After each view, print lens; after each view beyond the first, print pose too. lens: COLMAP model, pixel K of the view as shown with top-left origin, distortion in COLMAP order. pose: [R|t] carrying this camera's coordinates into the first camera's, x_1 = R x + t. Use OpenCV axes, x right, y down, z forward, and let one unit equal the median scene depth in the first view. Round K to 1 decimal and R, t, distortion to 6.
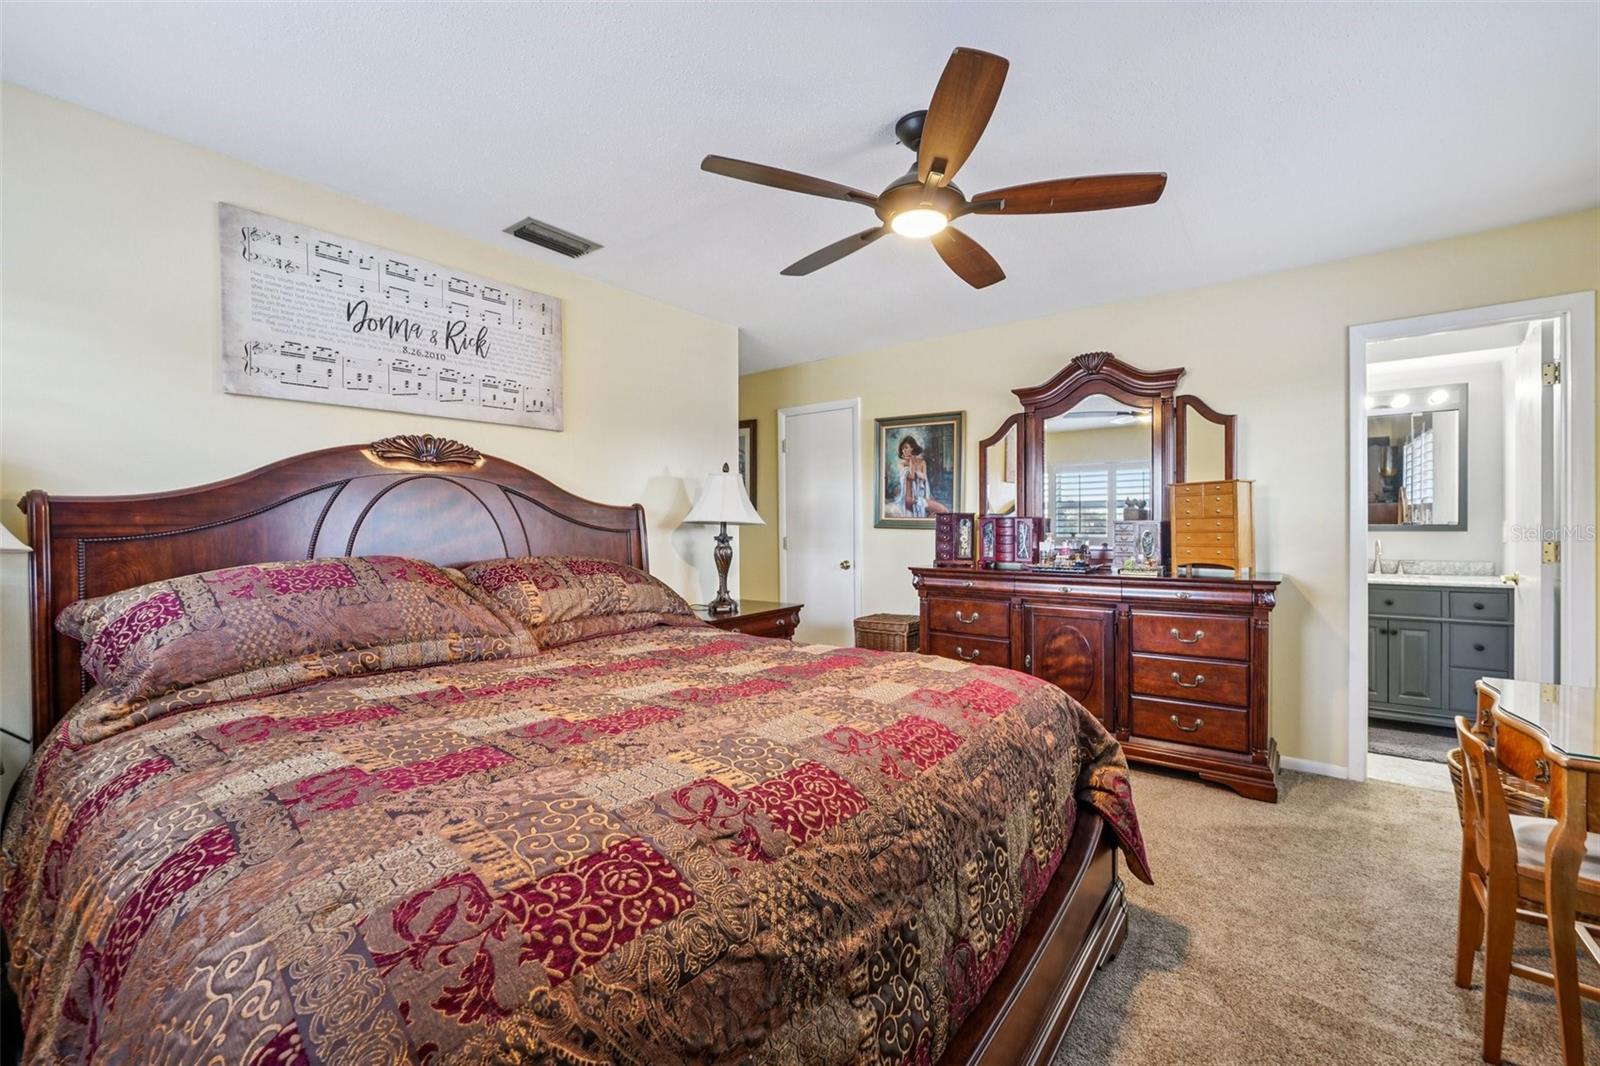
lens RADIAL K [[677.4, 0, 798.5], [0, 677.4, 528.7], [0, 0, 1]] dist [-0.004802, -0.000197]
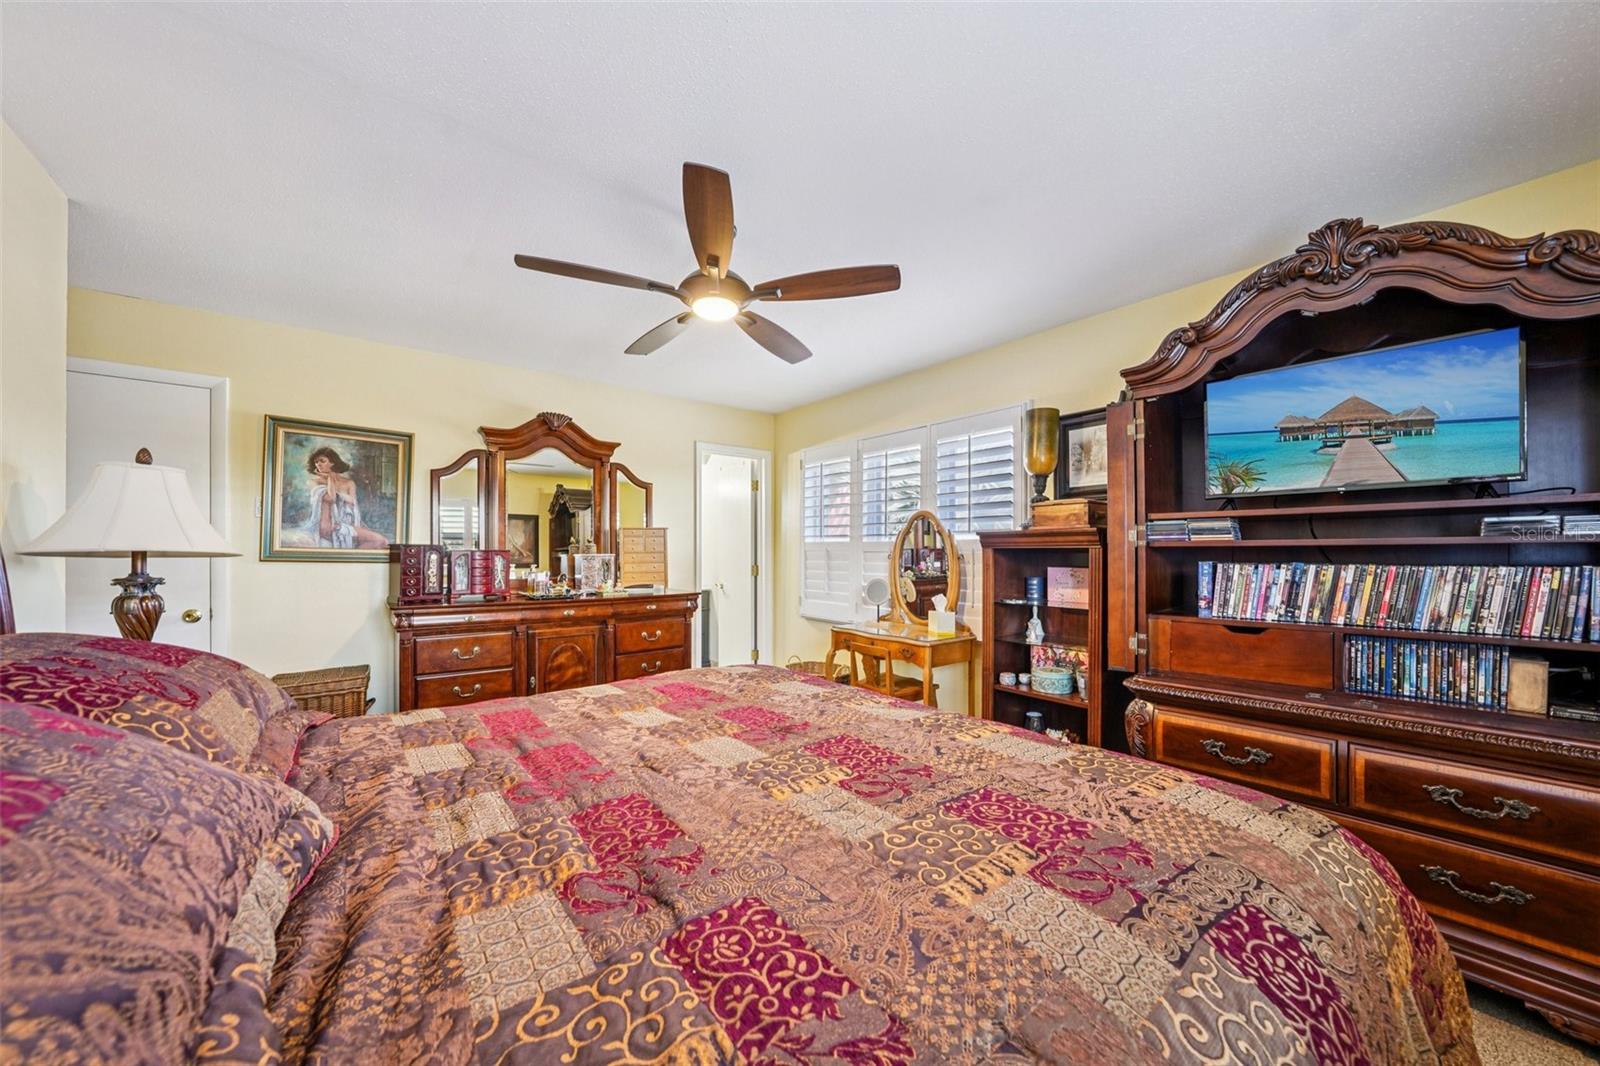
lens RADIAL K [[566.3, 0, 804.8], [0, 566.3, 547.5], [0, 0, 1]] dist [-0.021161, -0.000006]
pose [[0.208190, 0.016773, 0.977945, -0.457566], [0.005322, 0.999819, -0.018281, -0.002641], [-0.978074, 0.009010, 0.208063, 0.379313]]
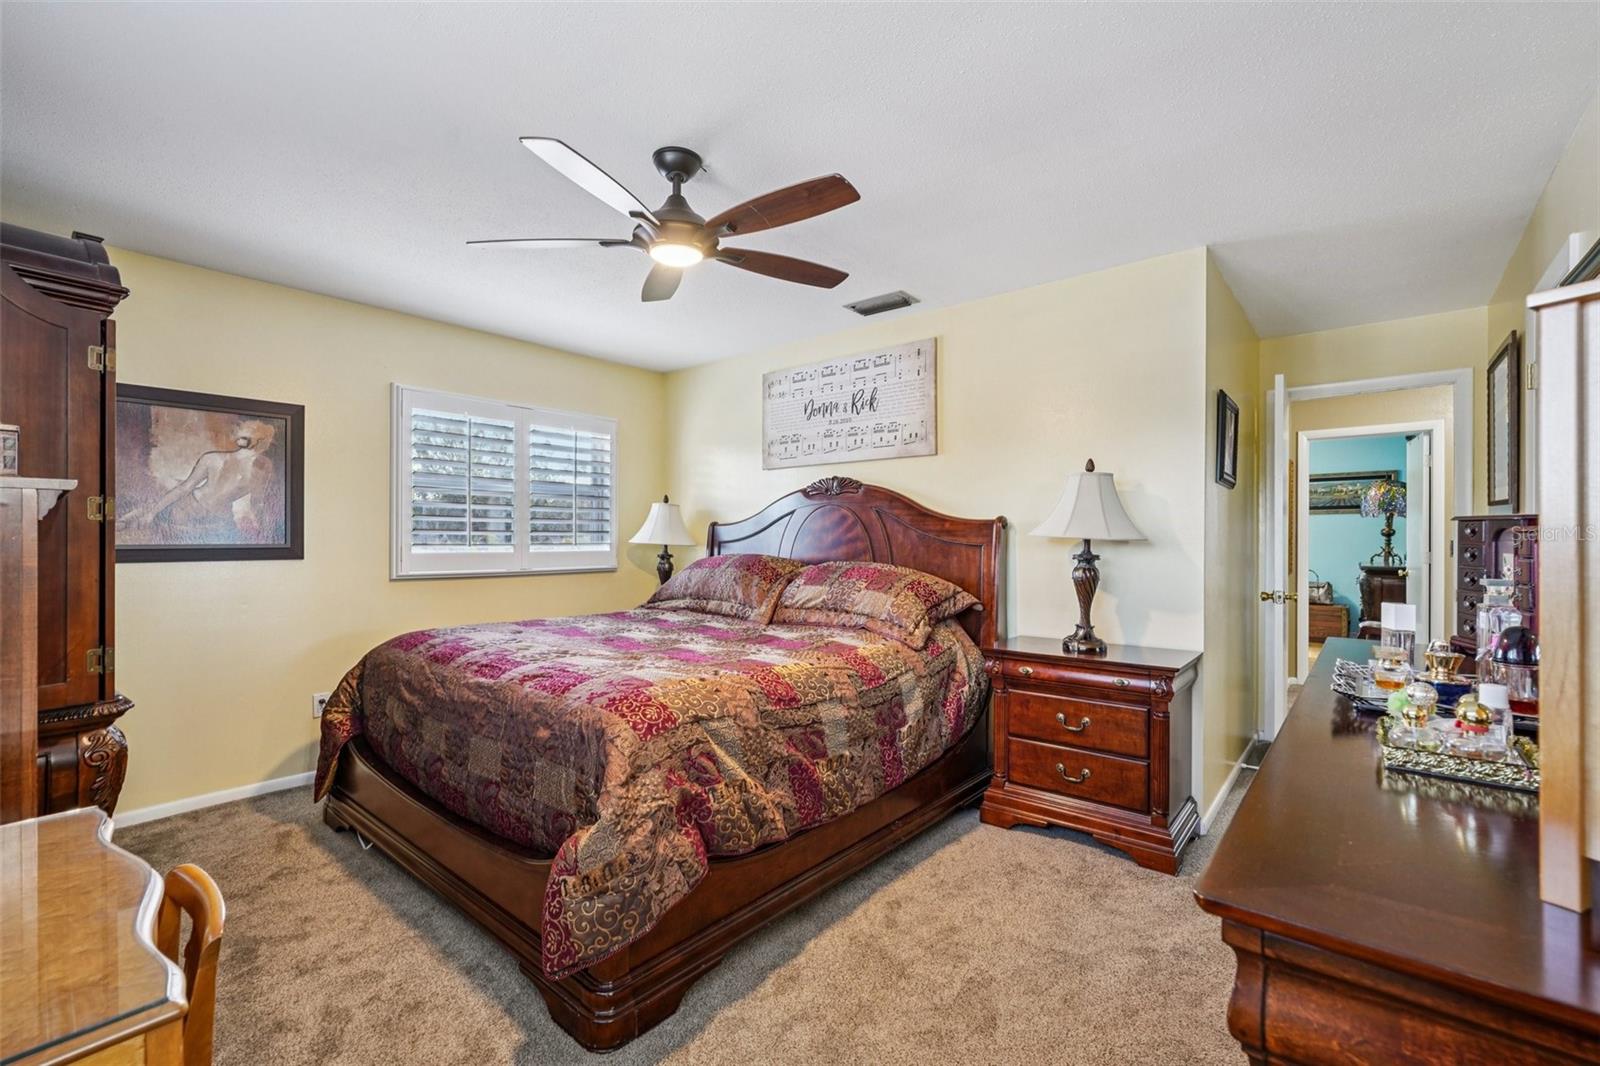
lens RADIAL K [[694.1, 0, 792.7], [0, 694.1, 534.1], [0, 0, 1]] dist [-0.017420, 0.001352]
pose [[-0.061465, 0.005247, -0.998095, 0.717633], [-0.008210, 0.999950, 0.005762, -0.013873], [0.998075, 0.008549, -0.061419, 0.731782]]
